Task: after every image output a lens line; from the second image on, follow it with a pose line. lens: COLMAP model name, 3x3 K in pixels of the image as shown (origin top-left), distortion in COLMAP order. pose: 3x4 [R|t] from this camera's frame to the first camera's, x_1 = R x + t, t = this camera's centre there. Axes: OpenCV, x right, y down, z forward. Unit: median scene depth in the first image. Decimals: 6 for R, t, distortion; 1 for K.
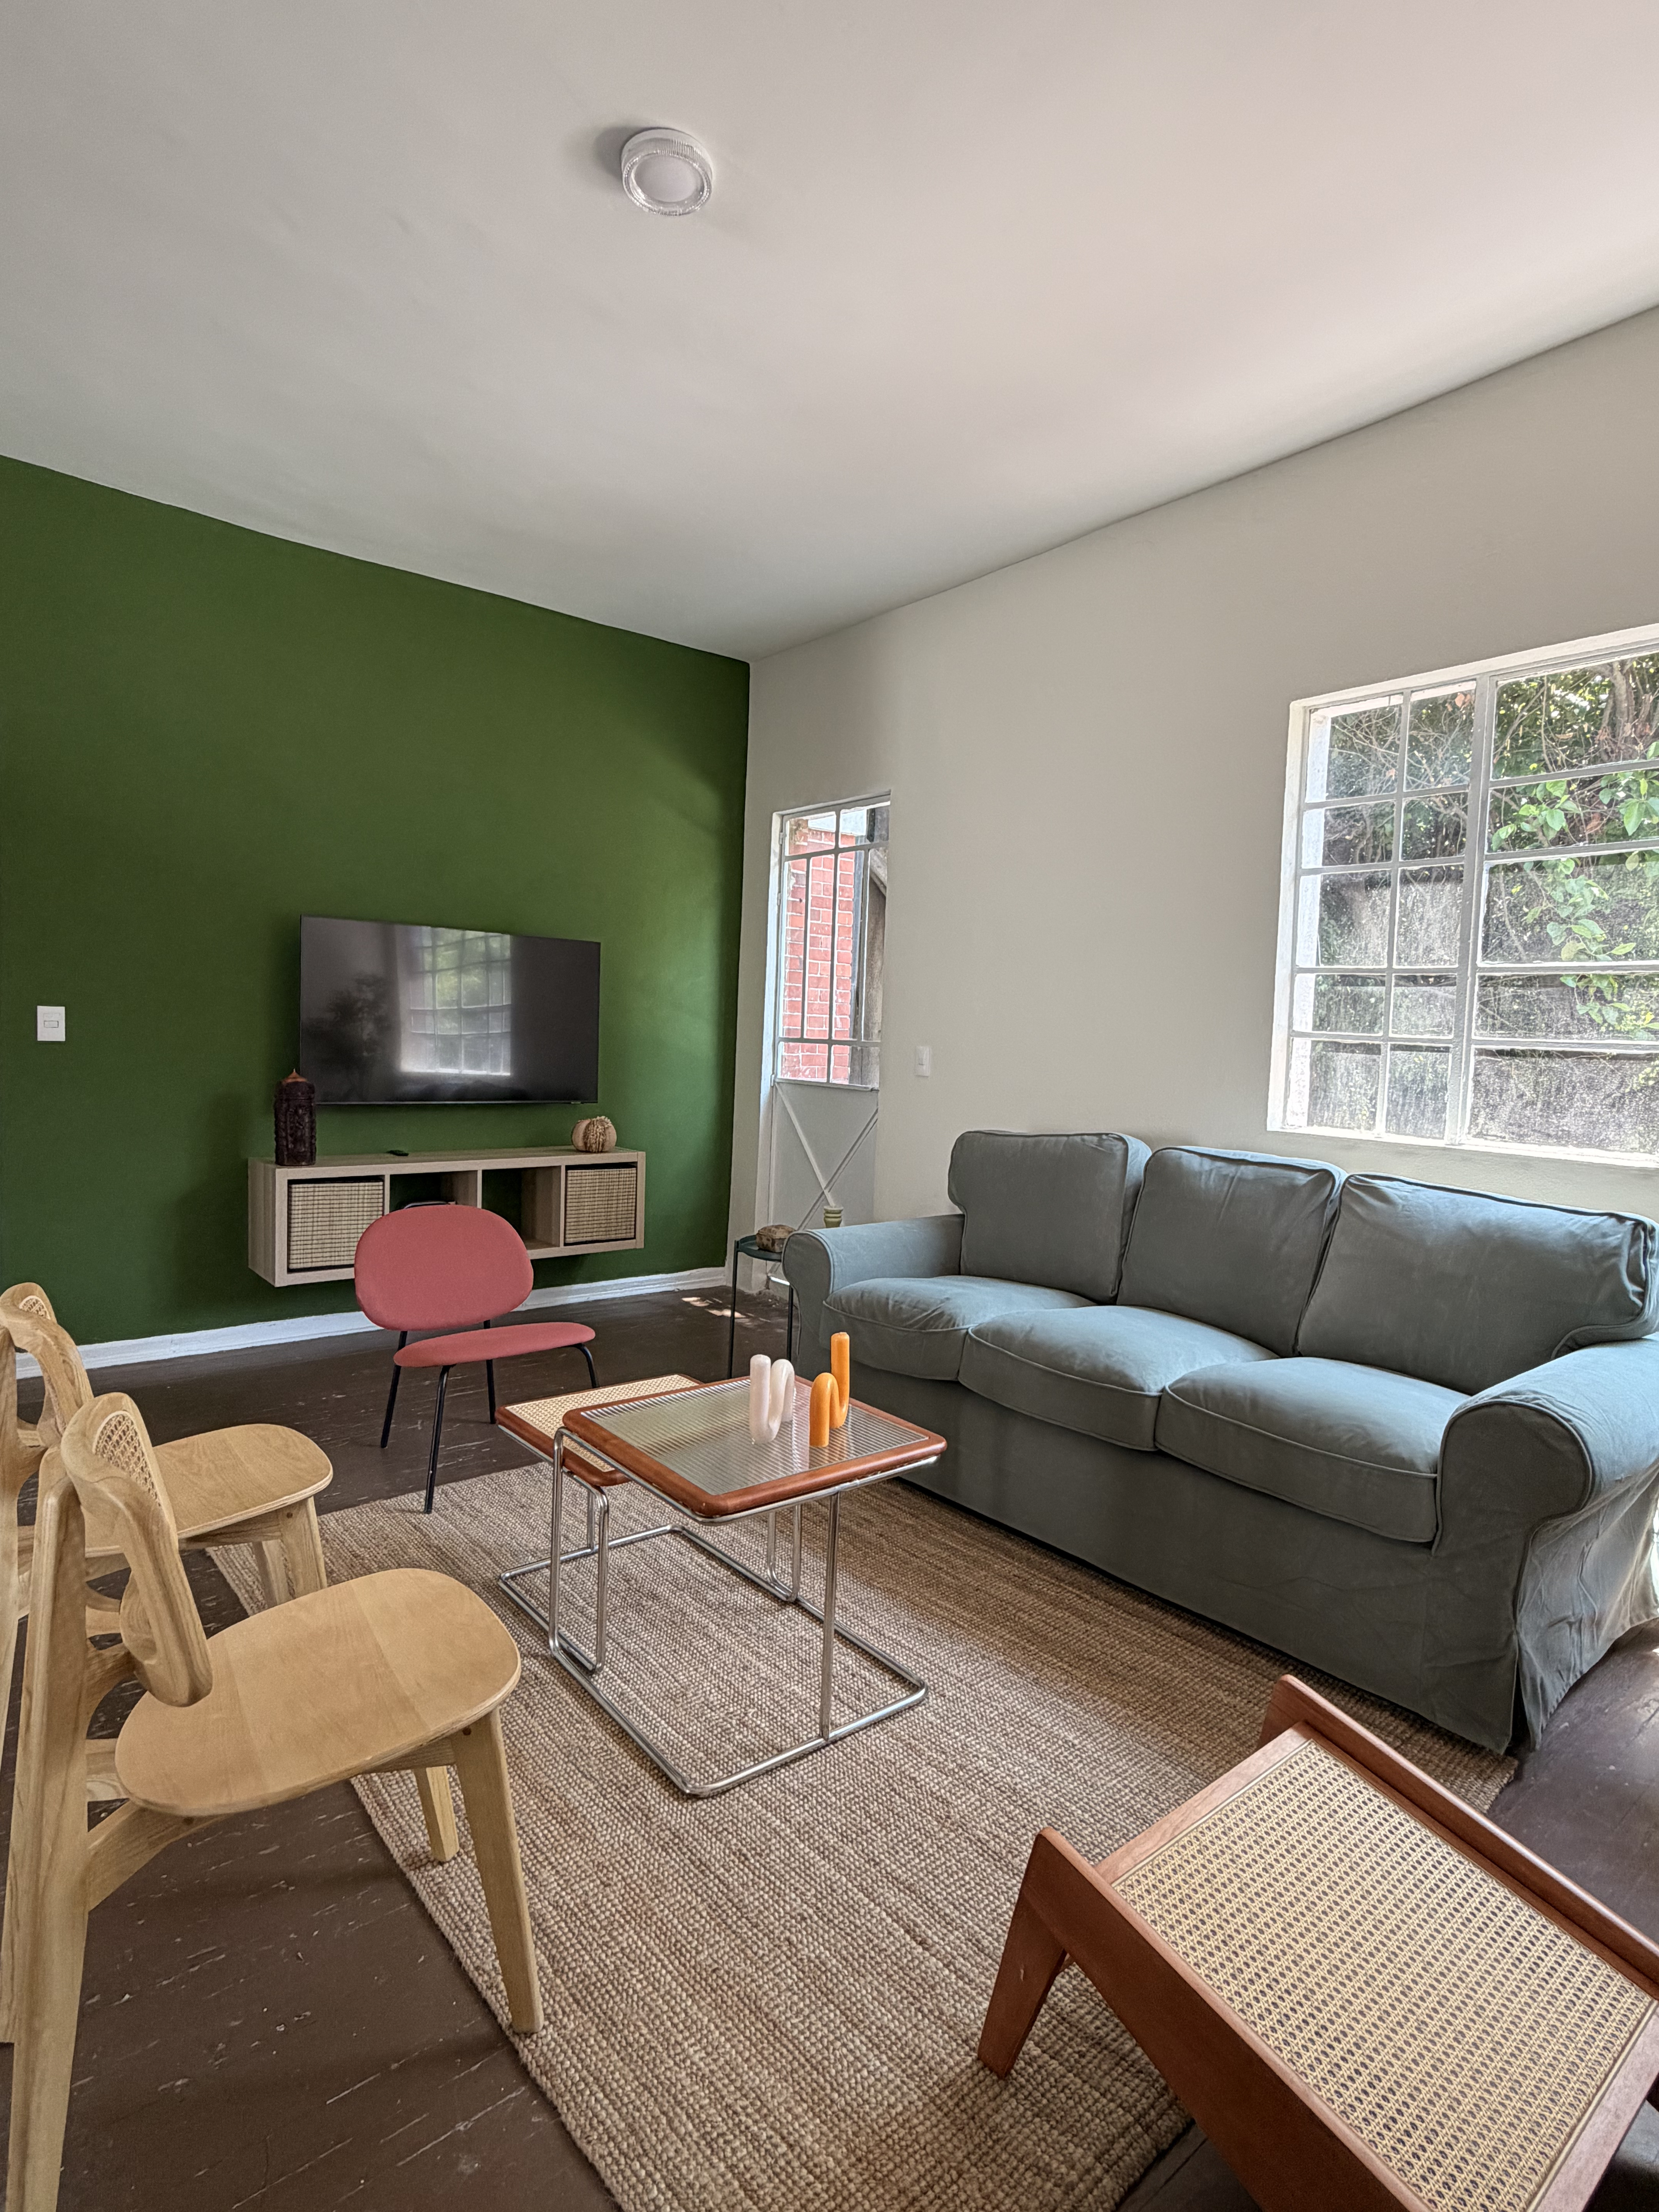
lens RADIAL K [[1162.3, 0, 829.5], [0, 1162.3, 1106.0], [0, 0, 1]] dist [-0.001228, -0.000685]
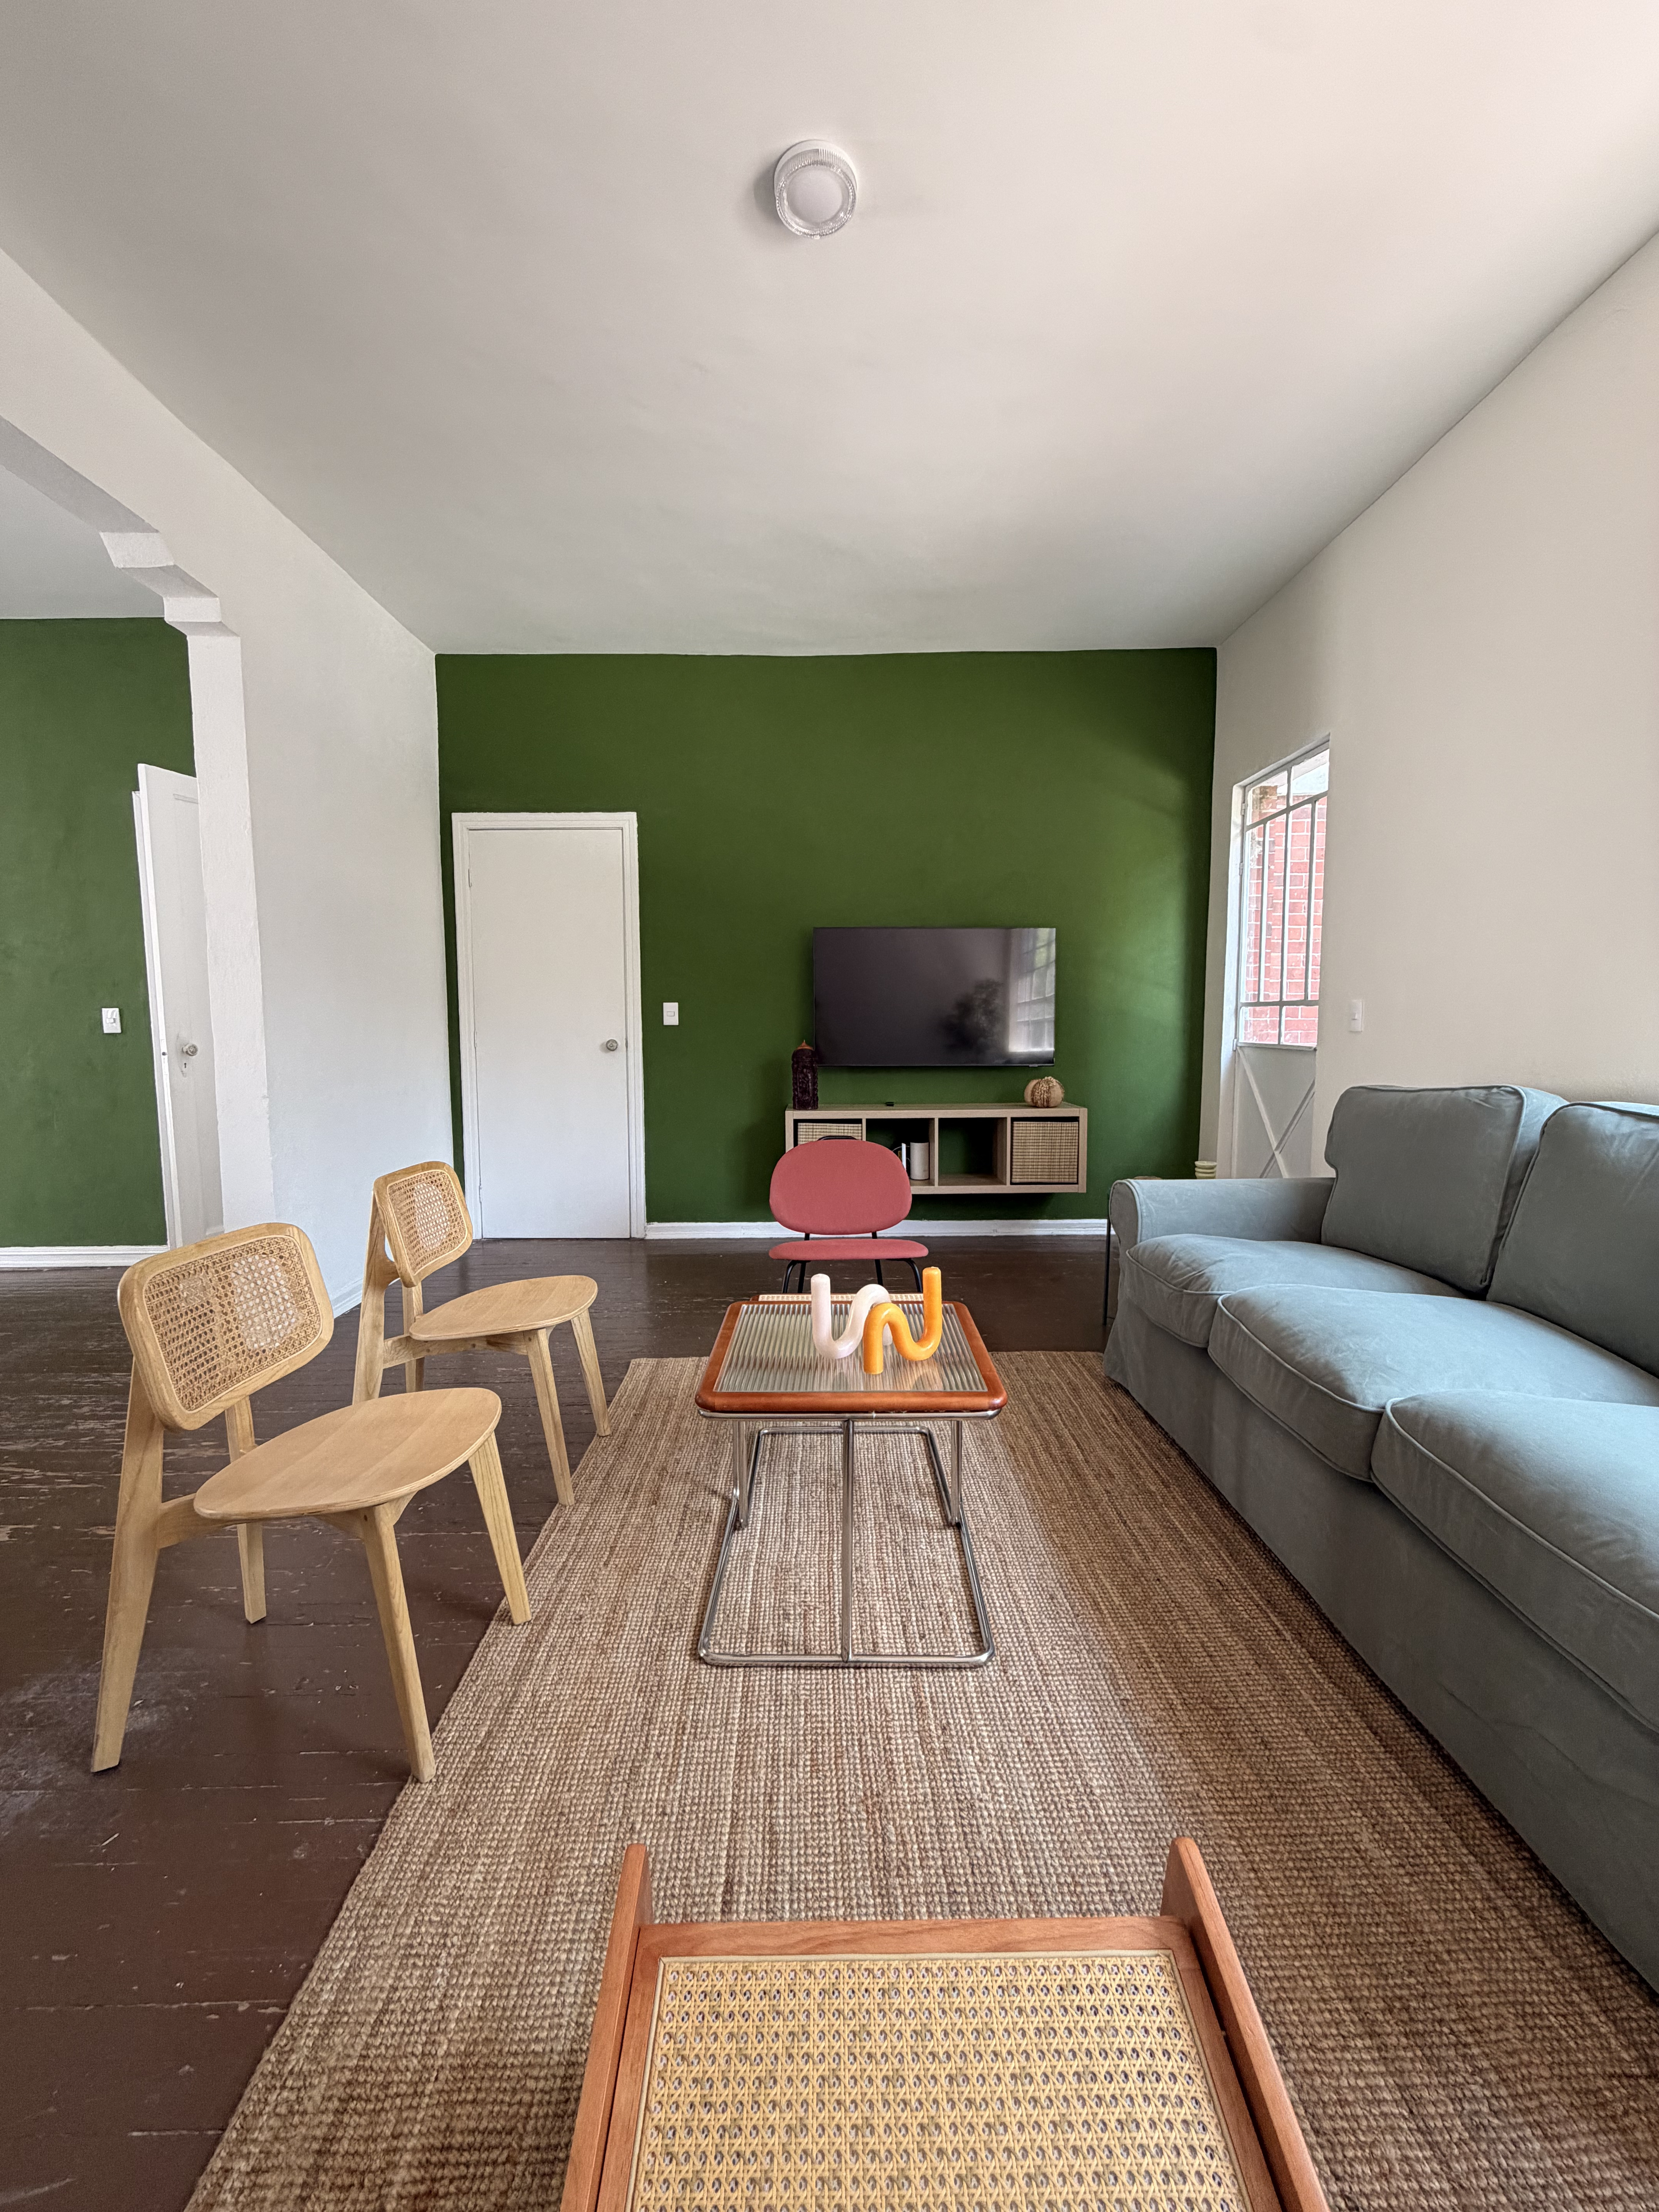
lens RADIAL K [[886.4, 0, 829.5], [0, 886.4, 1106.0], [0, 0, 1]] dist [-0.002361, 0.001127]
pose [[0.768279, 0.018681, -0.639843, 0.244821], [-0.006057, 0.999741, 0.021916, 0.023912], [0.640087, -0.012961, 0.768193, 0.211114]]
